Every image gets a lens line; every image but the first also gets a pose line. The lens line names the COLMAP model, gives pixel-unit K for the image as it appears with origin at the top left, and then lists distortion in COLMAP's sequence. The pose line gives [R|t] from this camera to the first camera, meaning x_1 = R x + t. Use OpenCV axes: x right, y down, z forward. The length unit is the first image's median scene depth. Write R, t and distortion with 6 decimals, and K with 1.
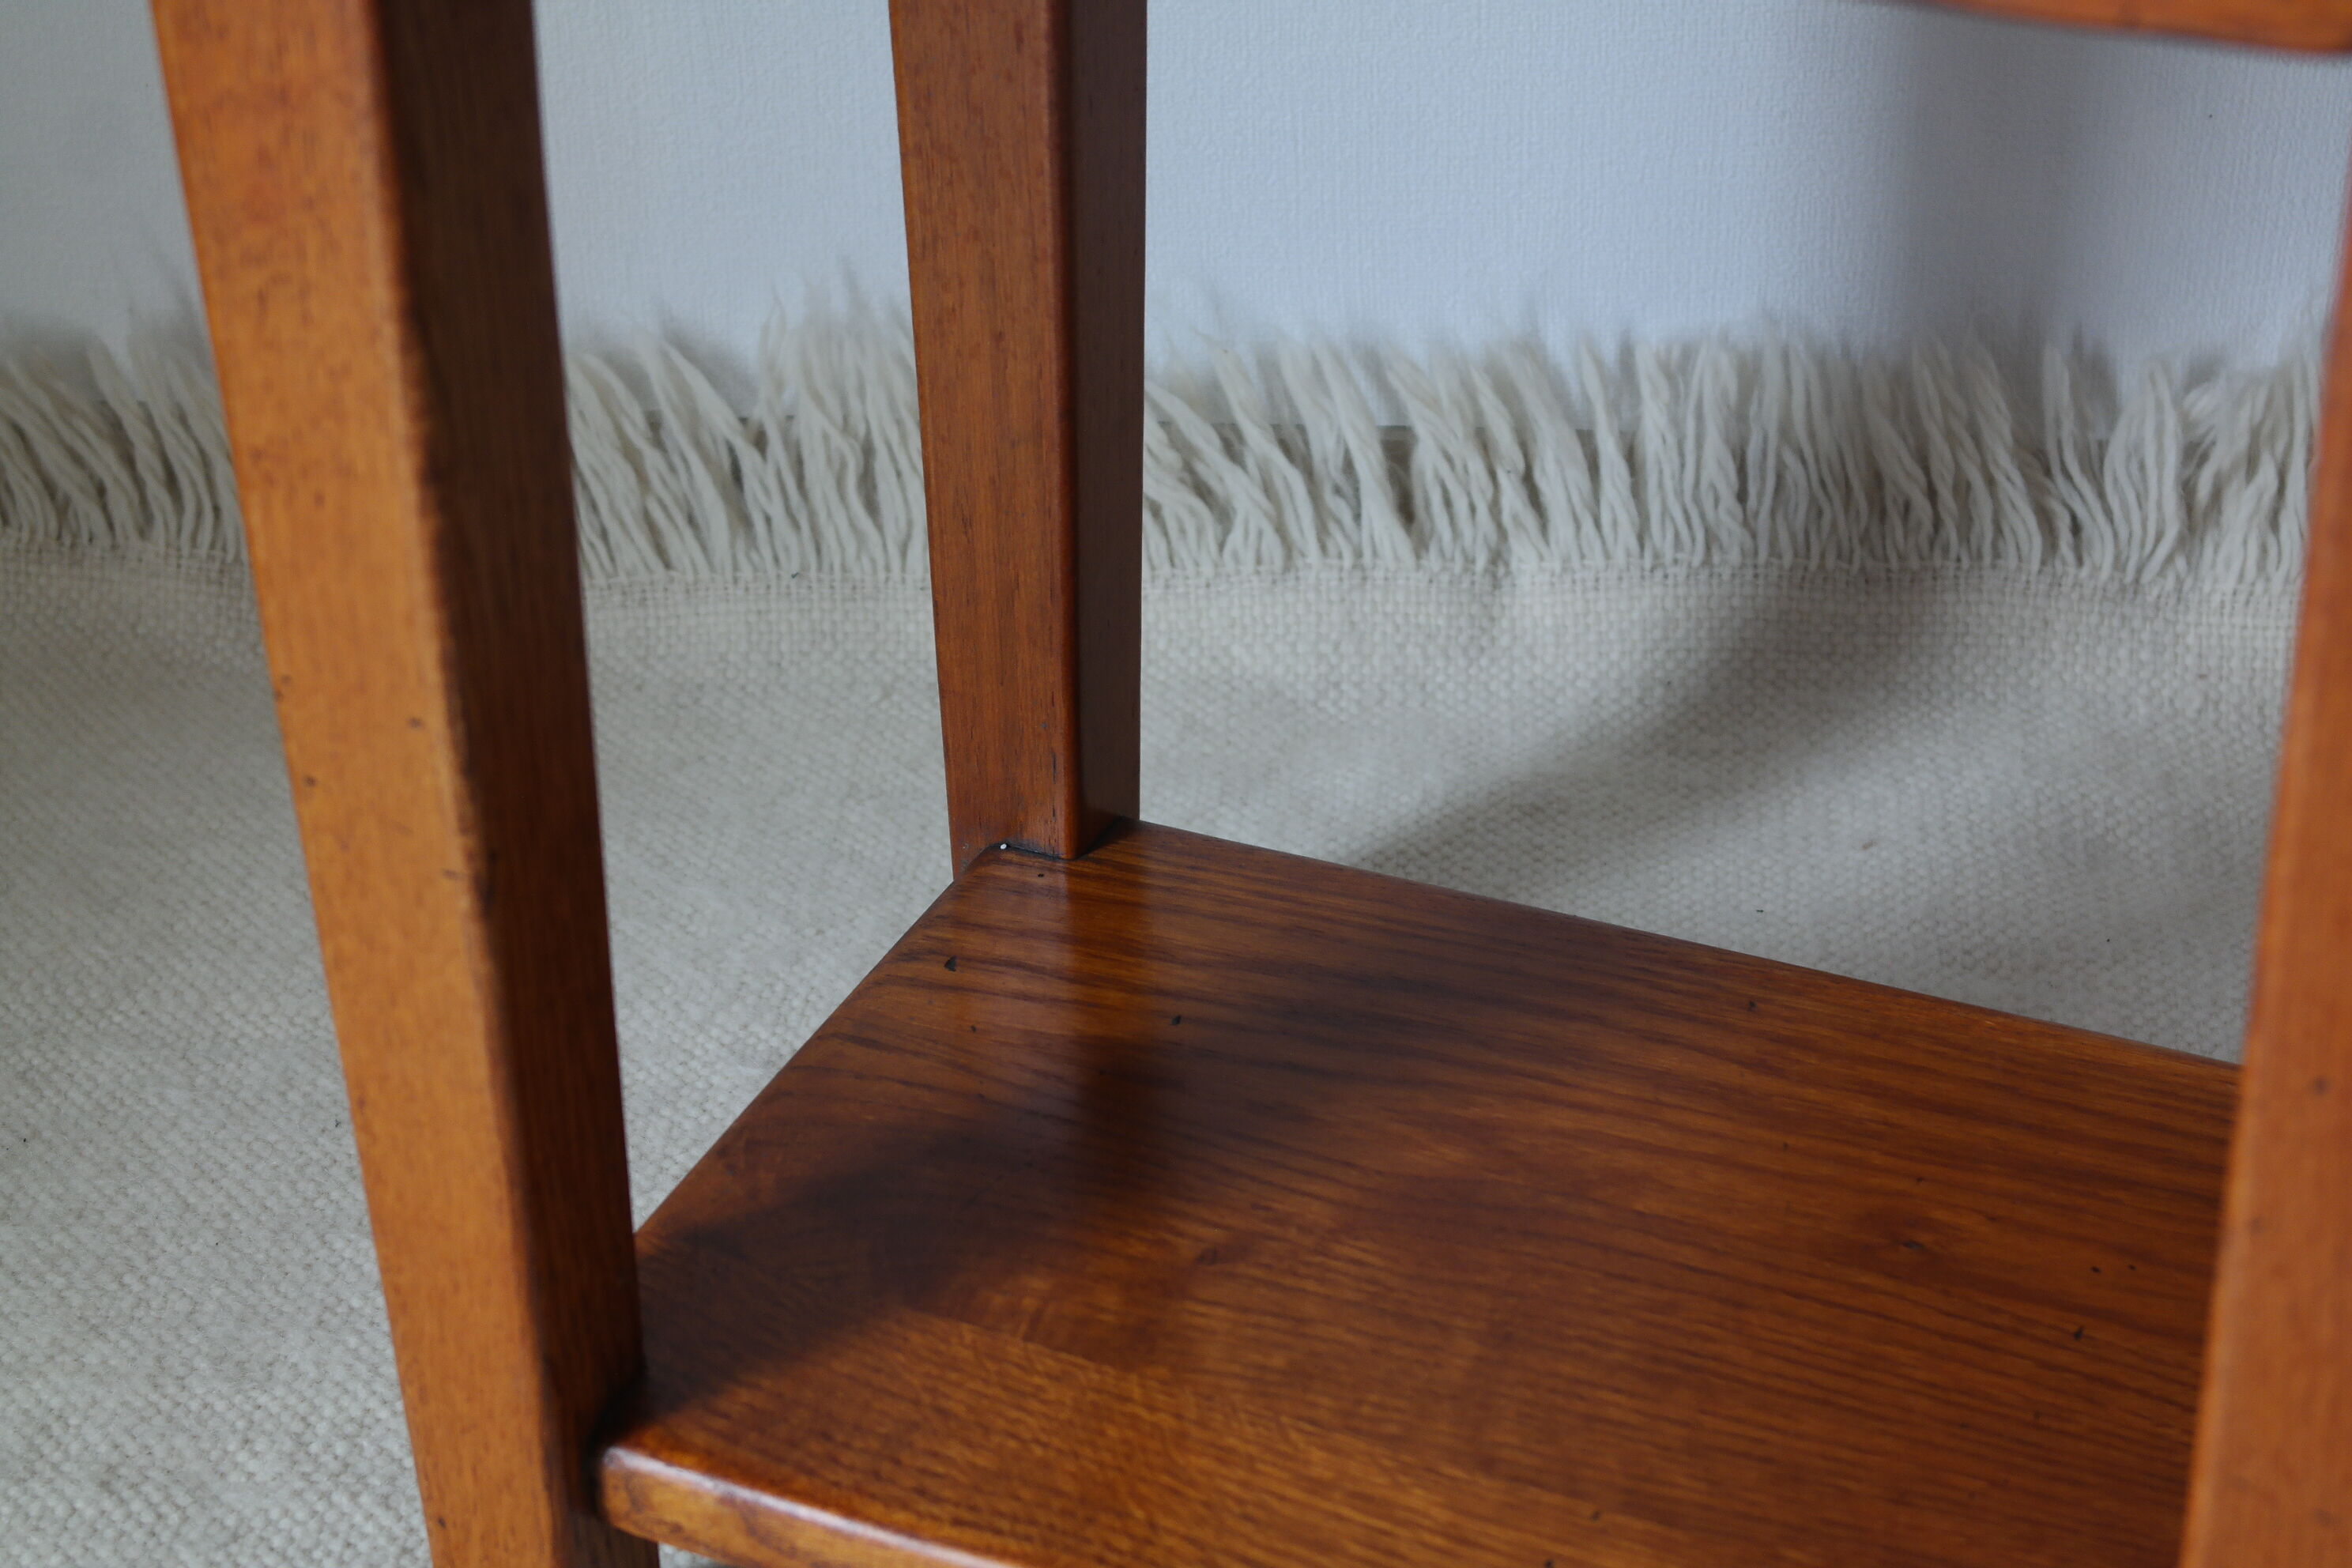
lens RADIAL K [[4260.6, 0, 1168.3], [0, 4260.6, 899.8], [0, 0, 1]] dist [0.010695, 0.079149]
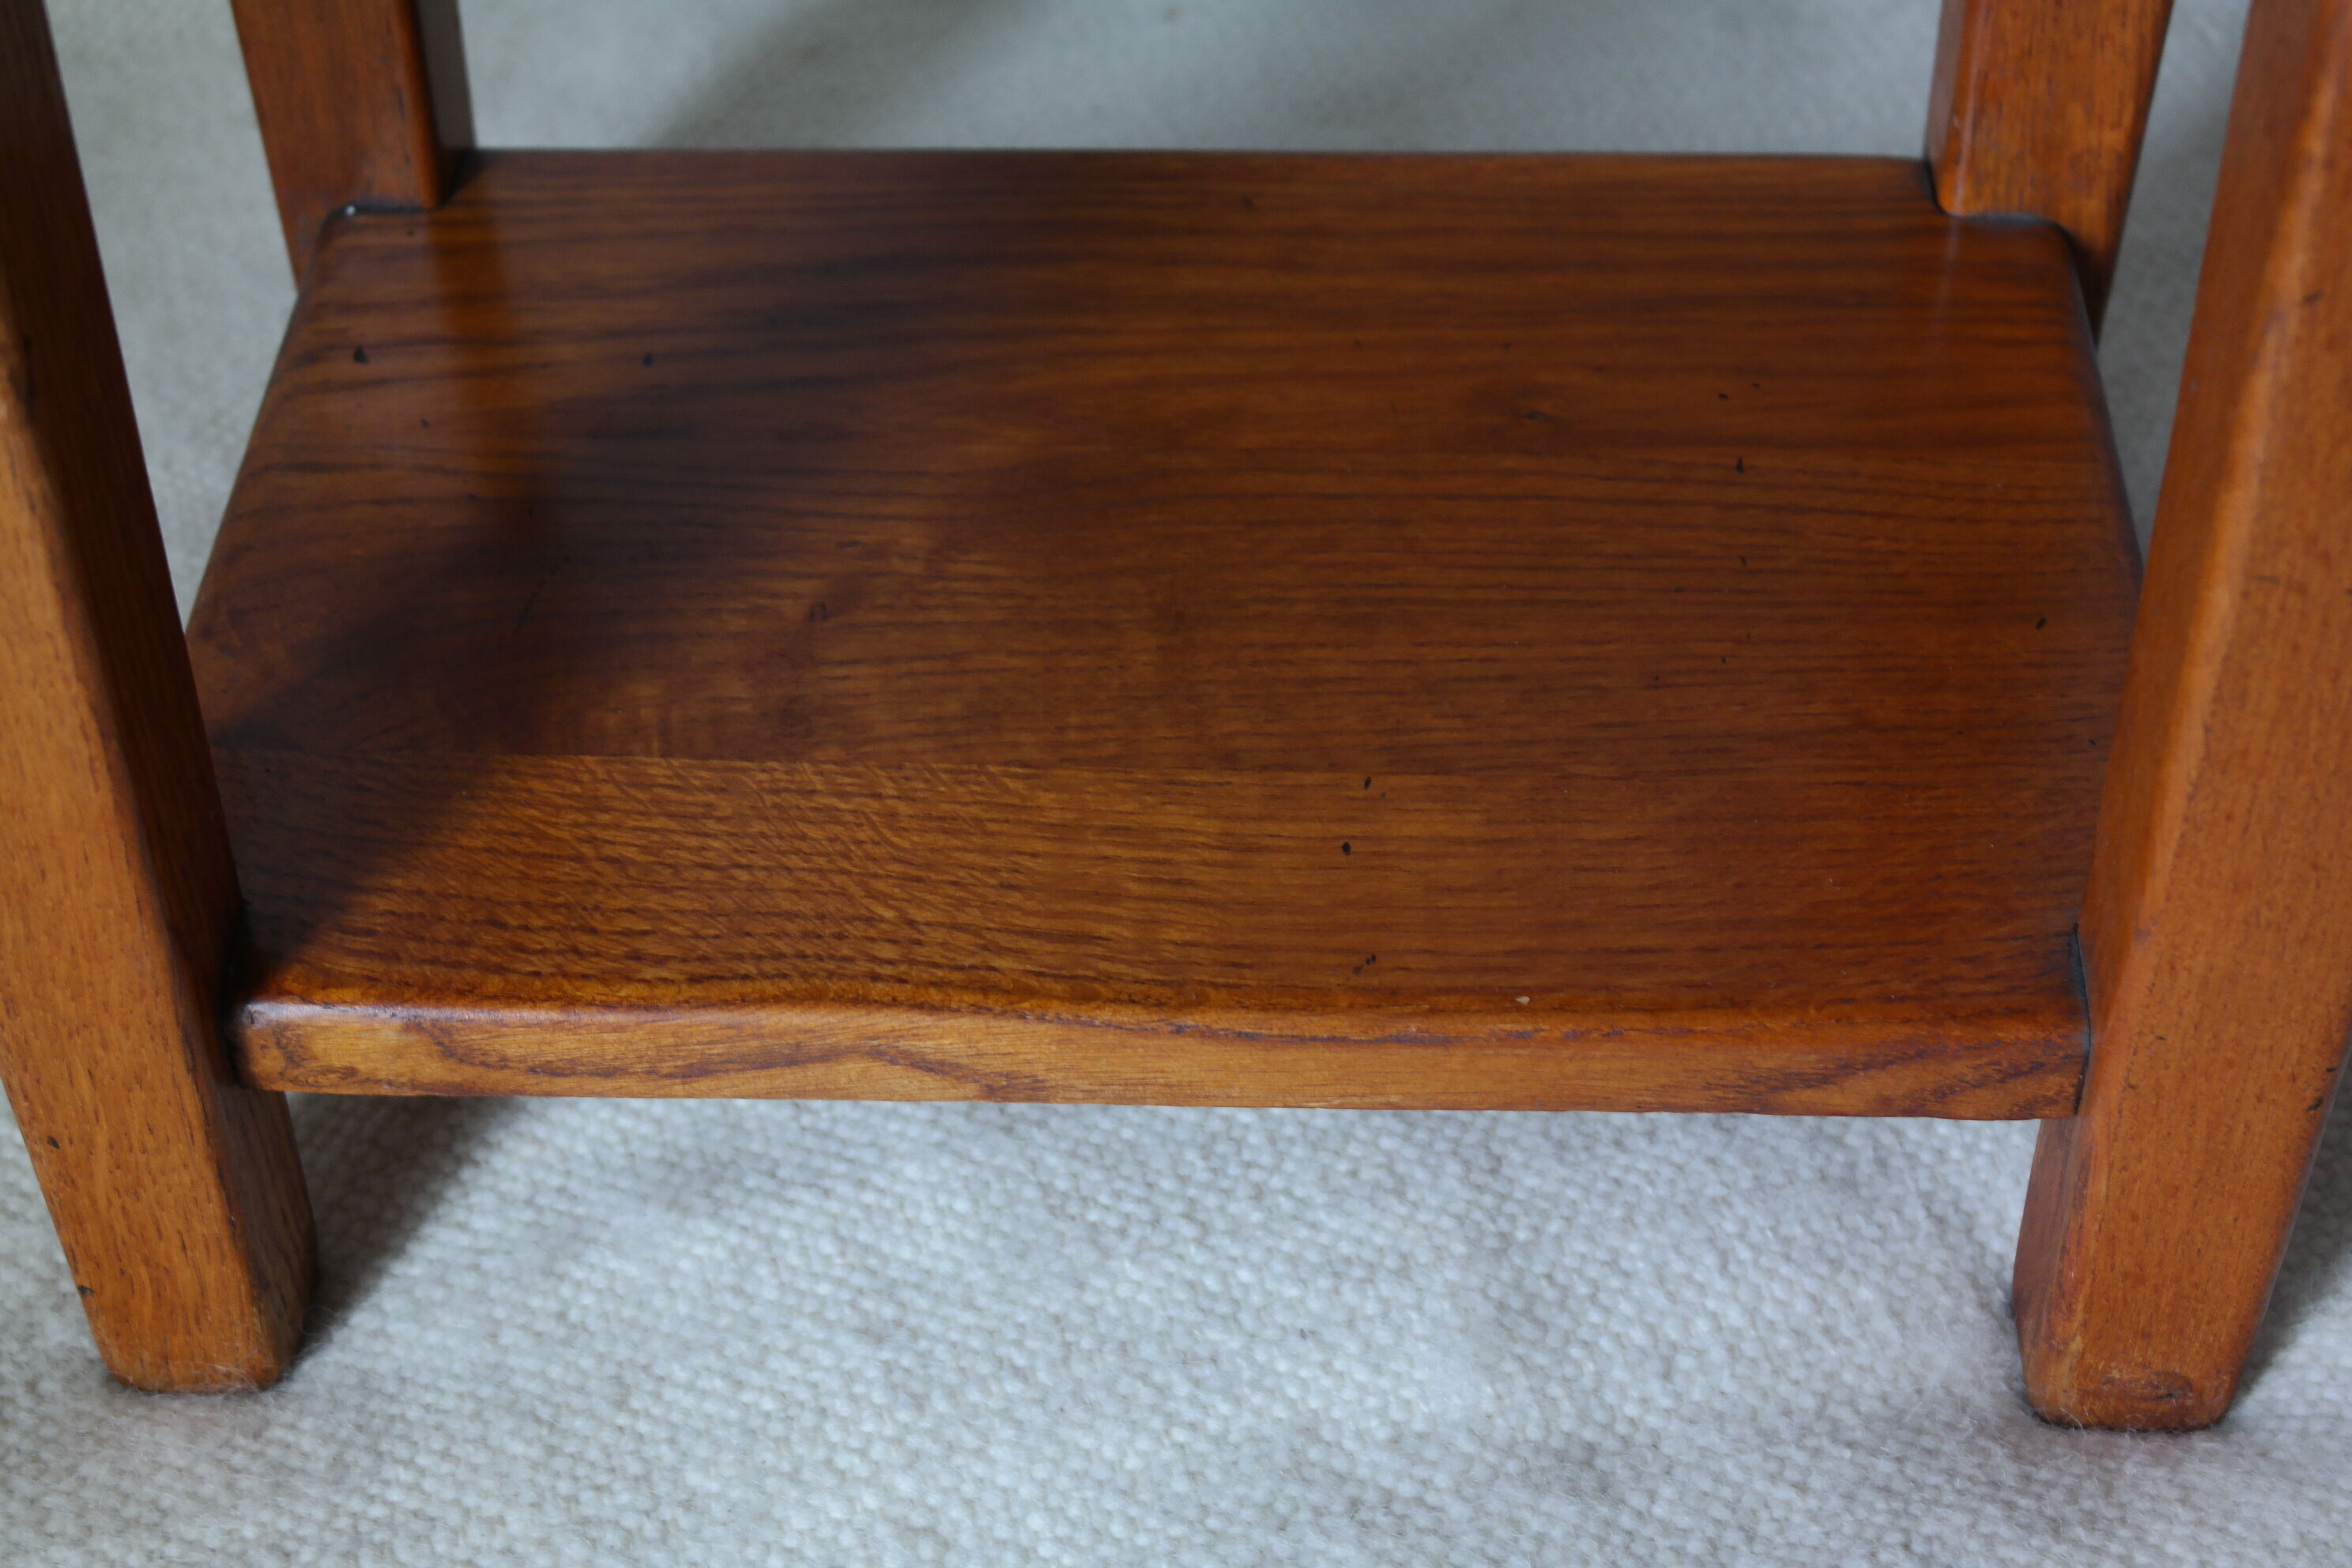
lens RADIAL K [[3948.9, 0, 1172.0], [0, 3948.9, 854.5], [0, 0, 1]] dist [0.000907, 0.014745]
pose [[0.920995, -0.262767, 0.287614, -0.177134], [0.205448, 0.954873, 0.214496, -0.030010], [-0.330997, -0.138460, 0.933418, 0.208662]]
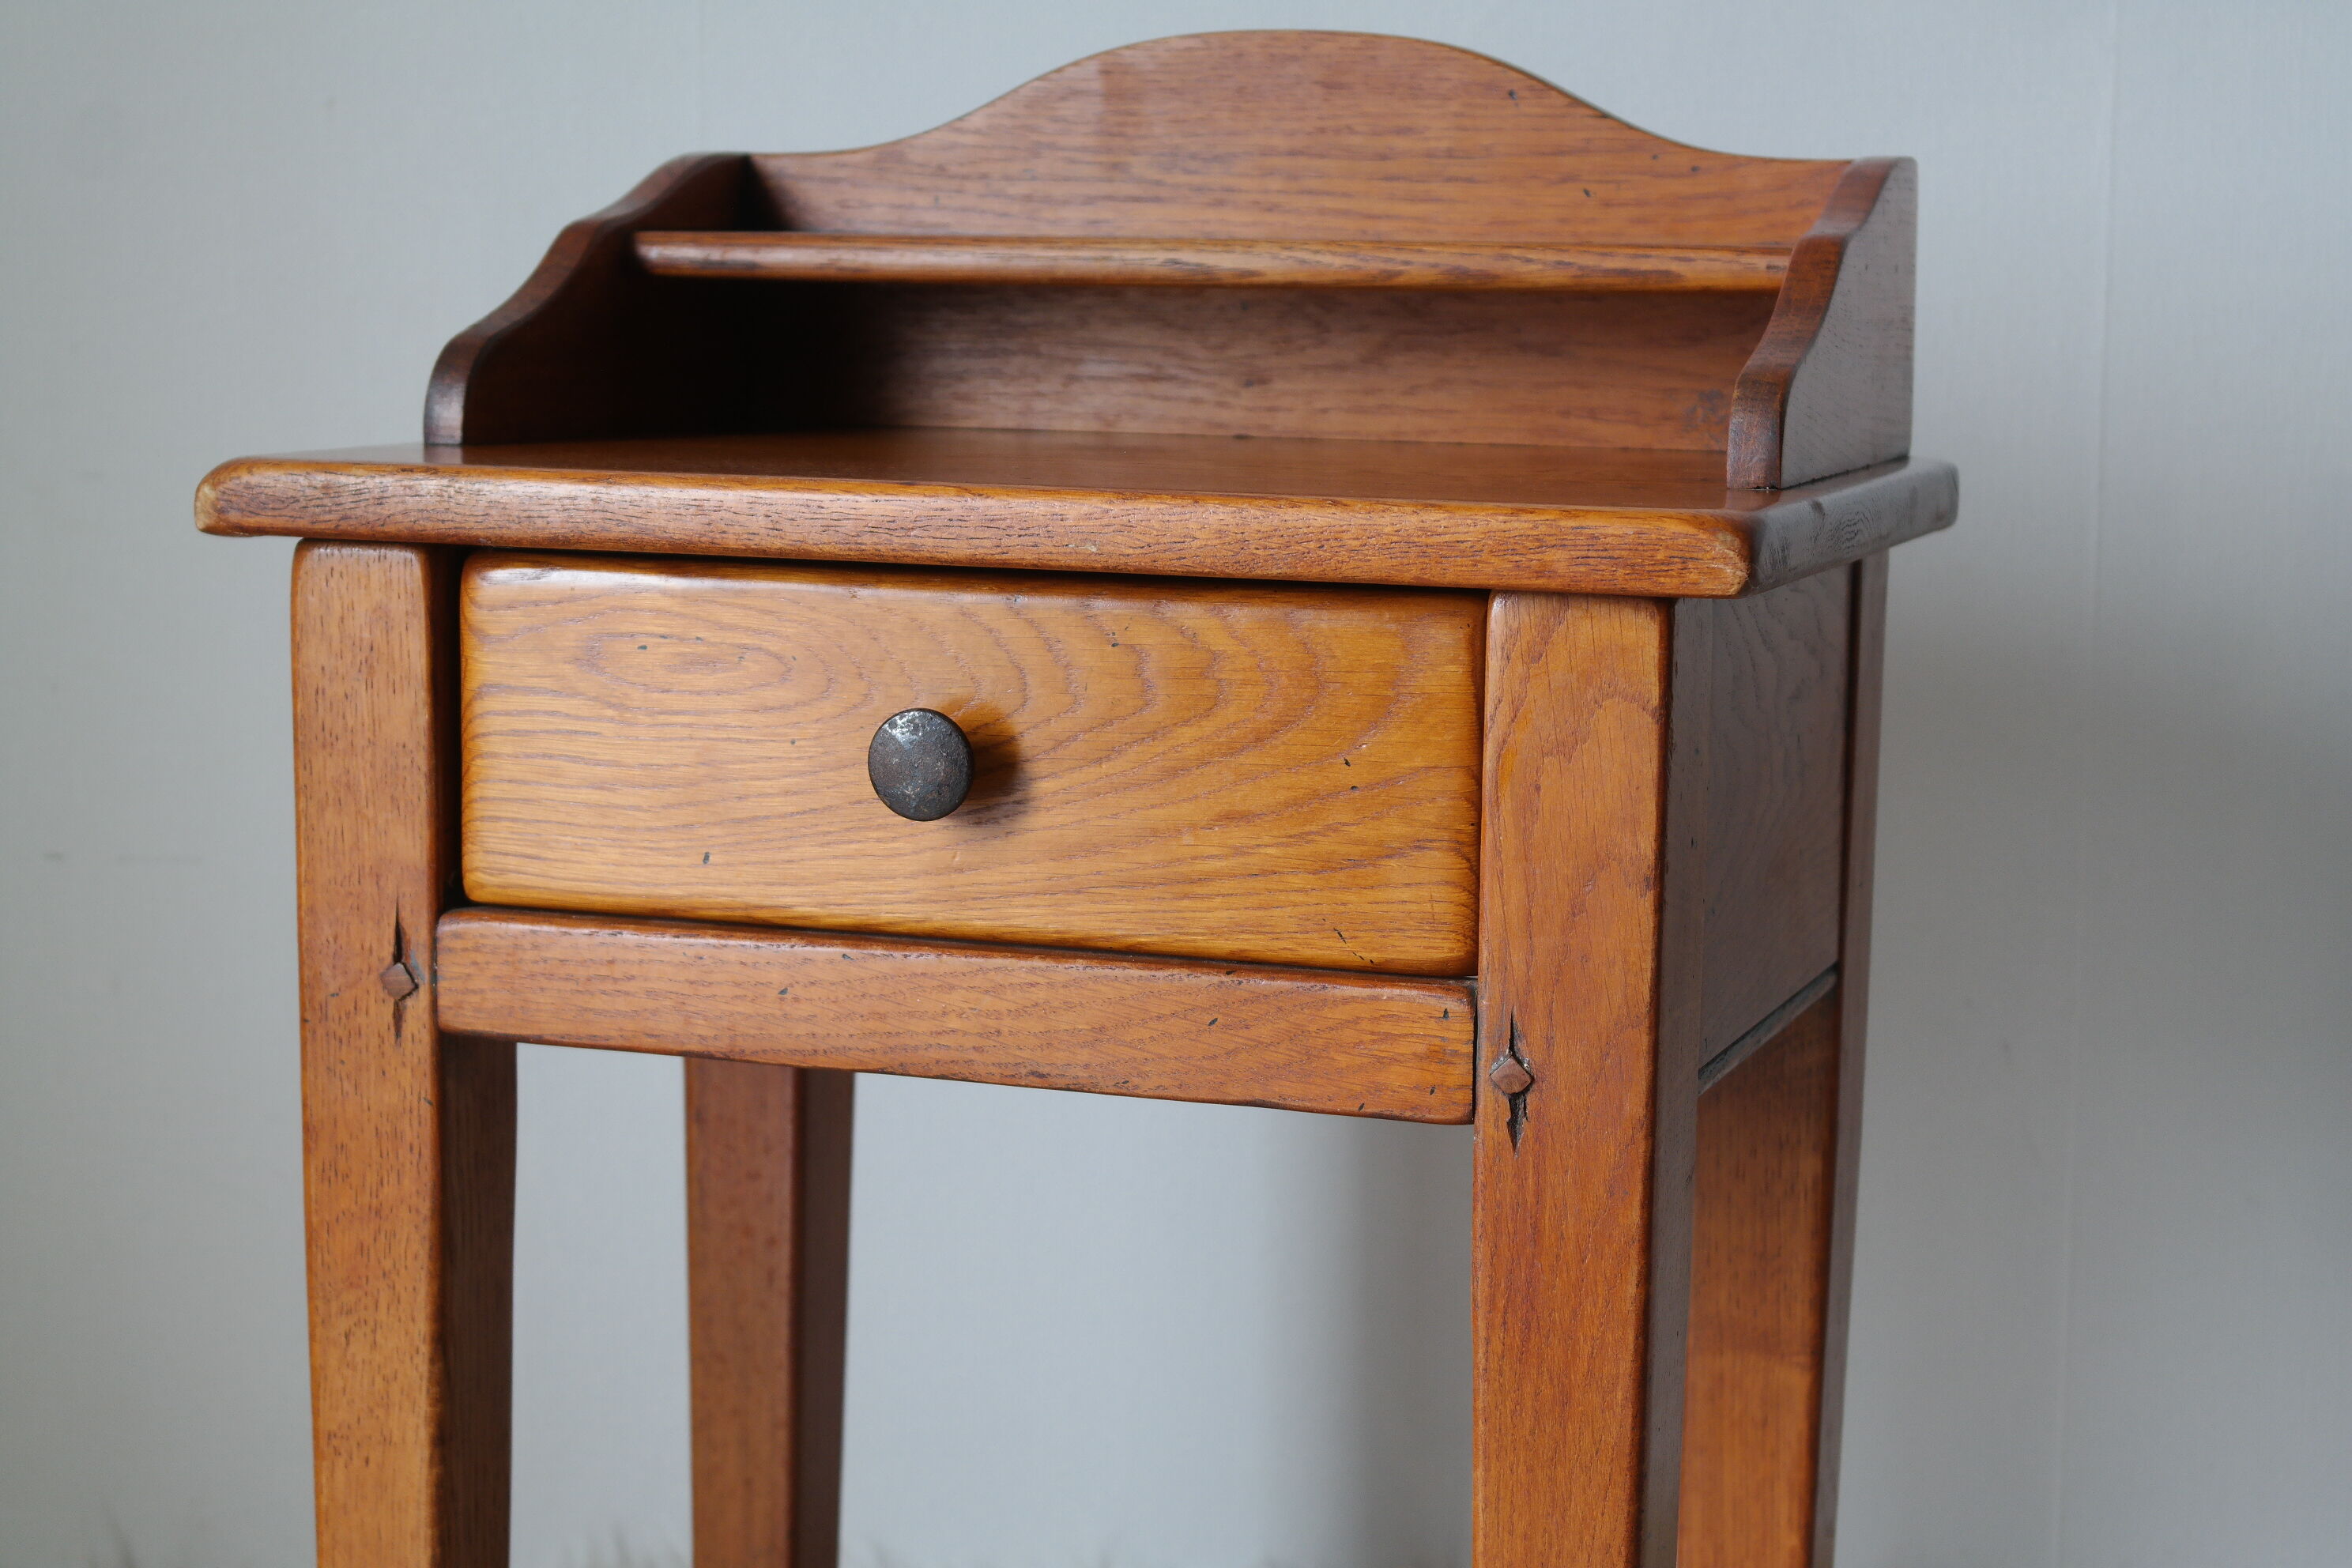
lens RADIAL K [[4564.3, 0, 1176.0], [0, 4564.3, 784.0], [0, 0, 1]] dist [0.019980, 0.226047]
pose [[0.996263, 0.020882, 0.083807, -0.032624], [0.016649, 0.905703, -0.423586, 0.373818], [-0.084750, 0.423398, 0.901971, -0.661694]]
